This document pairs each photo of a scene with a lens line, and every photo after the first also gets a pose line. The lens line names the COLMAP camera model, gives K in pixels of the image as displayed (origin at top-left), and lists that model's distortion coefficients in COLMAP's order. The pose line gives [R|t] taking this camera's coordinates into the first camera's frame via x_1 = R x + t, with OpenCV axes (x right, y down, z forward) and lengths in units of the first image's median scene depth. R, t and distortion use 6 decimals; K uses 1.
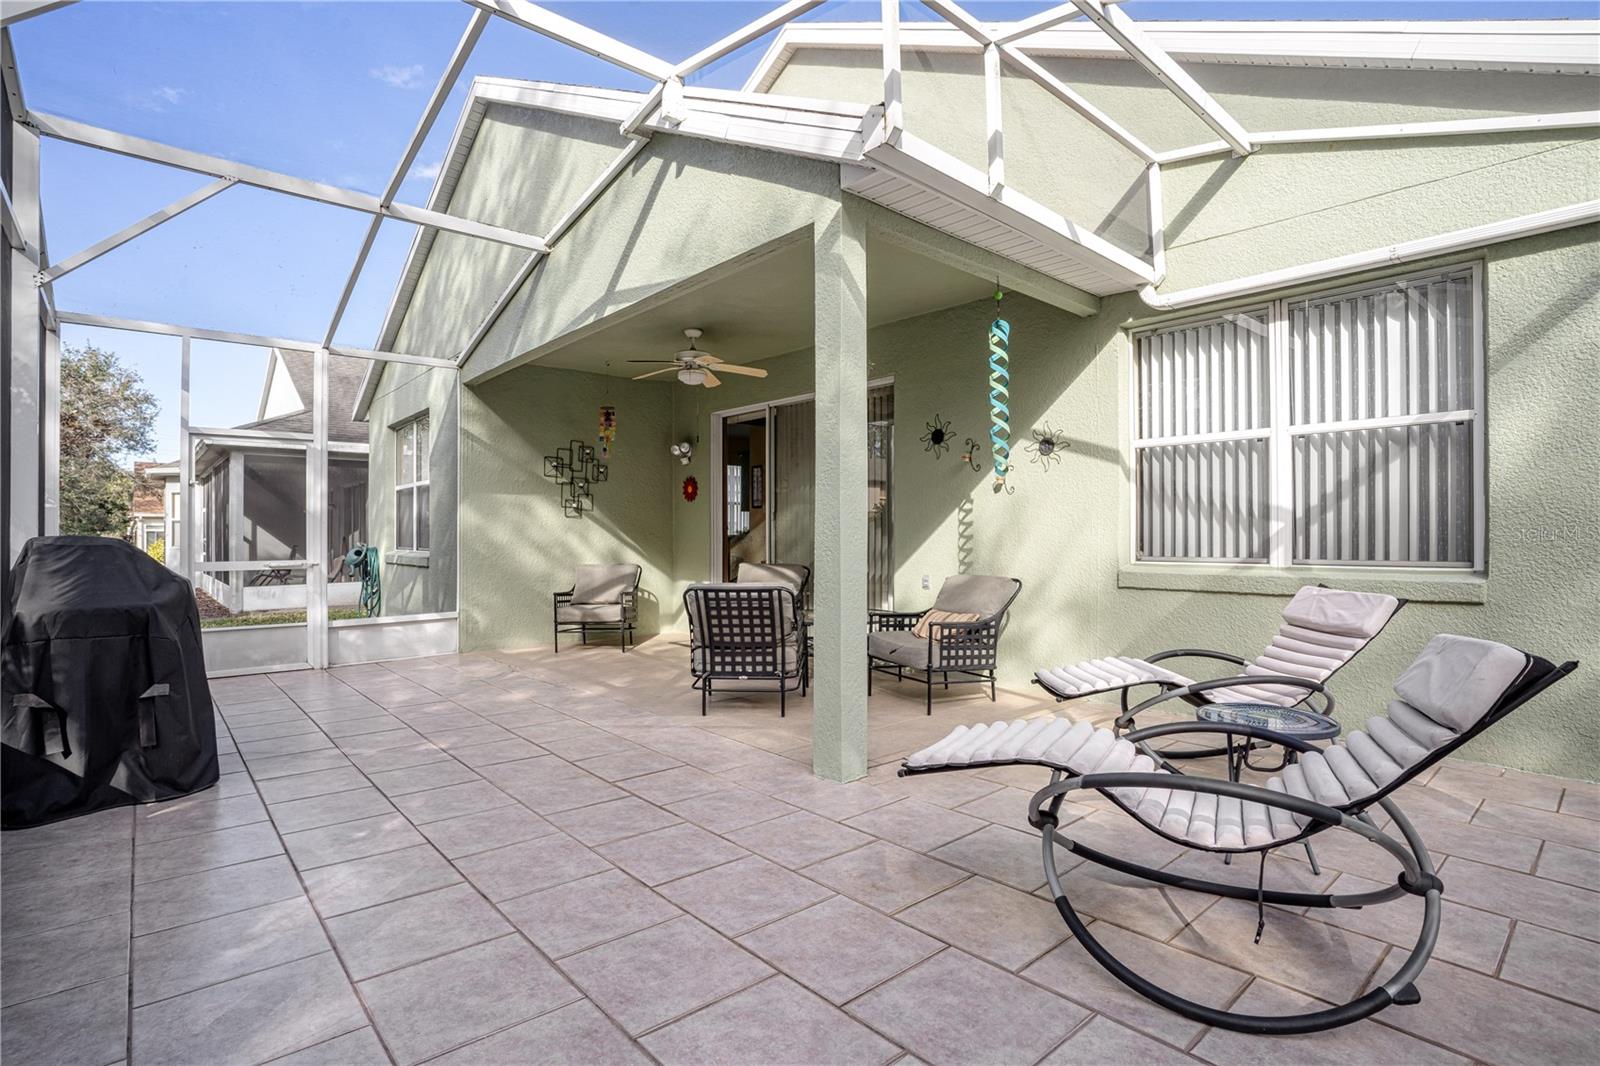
lens RADIAL K [[804.2, 0, 800.0], [0, 804.2, 533.0], [0, 0, 1]] dist [-0.084692, 0.025808]
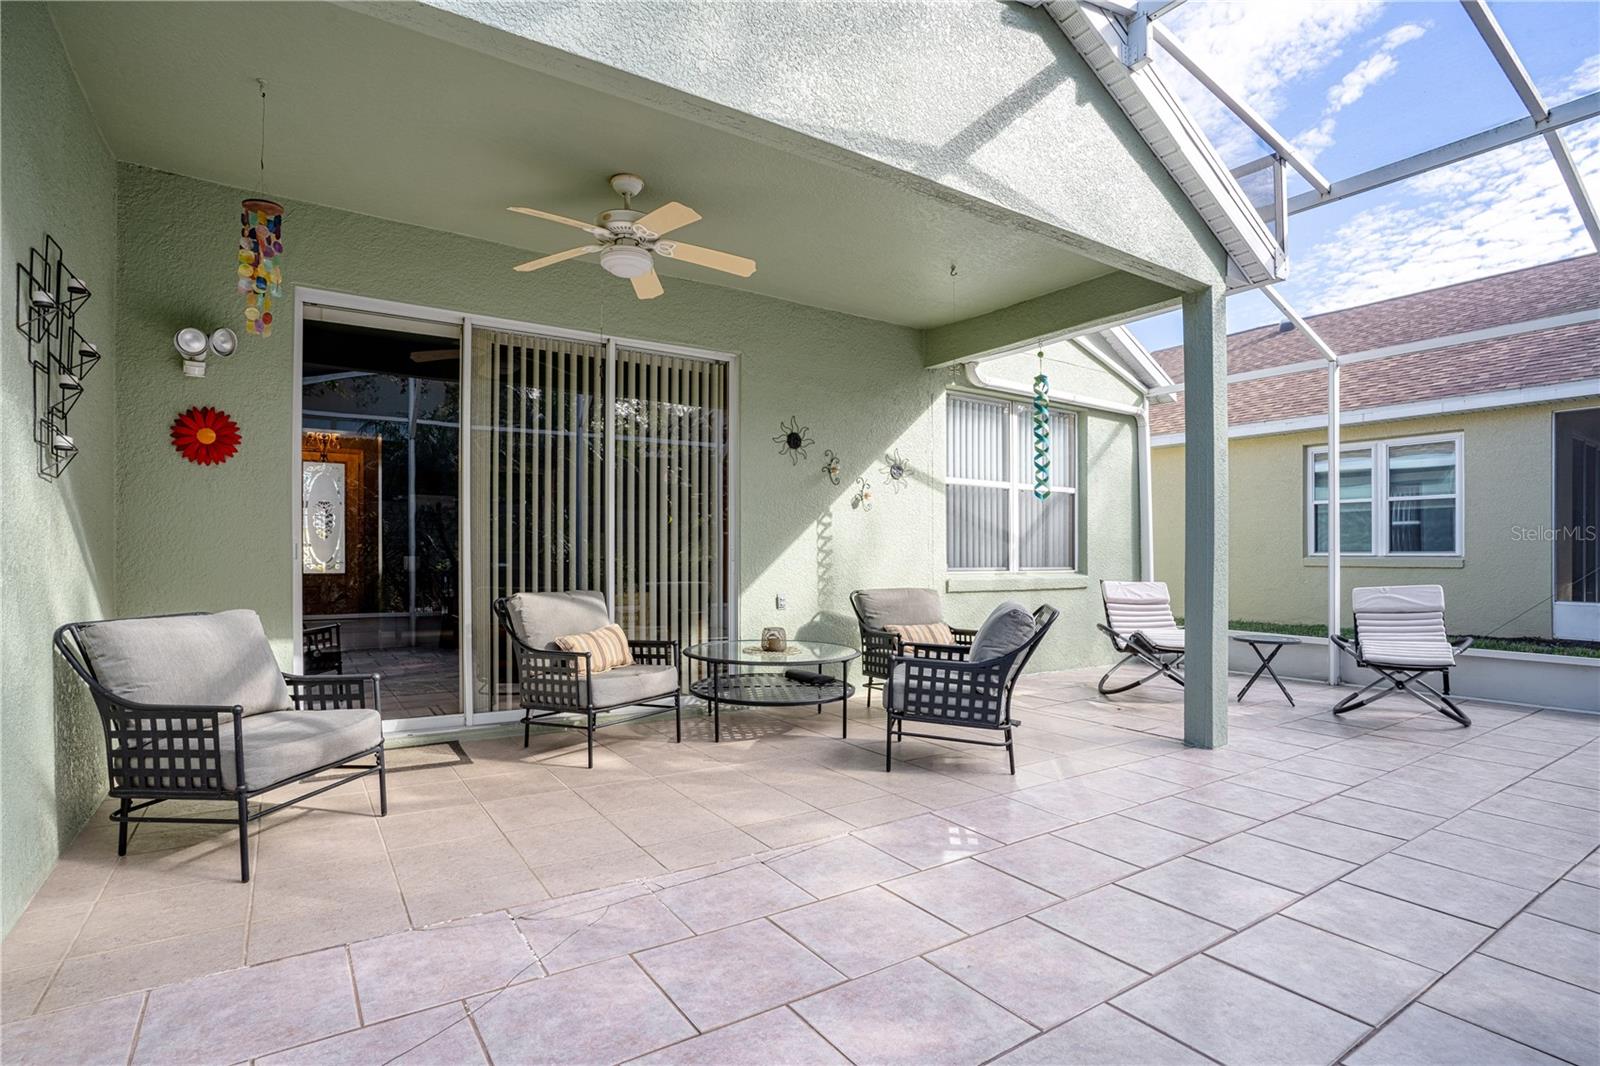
lens RADIAL K [[804.2, 0, 800.0], [0, 804.2, 533.0], [0, 0, 1]] dist [-0.084692, 0.025808]
pose [[0.116038, 0.037345, 0.992543, -0.841915], [-0.004559, 0.999302, -0.037066, 0.020803], [-0.993234, -0.000224, 0.116127, 1.024870]]
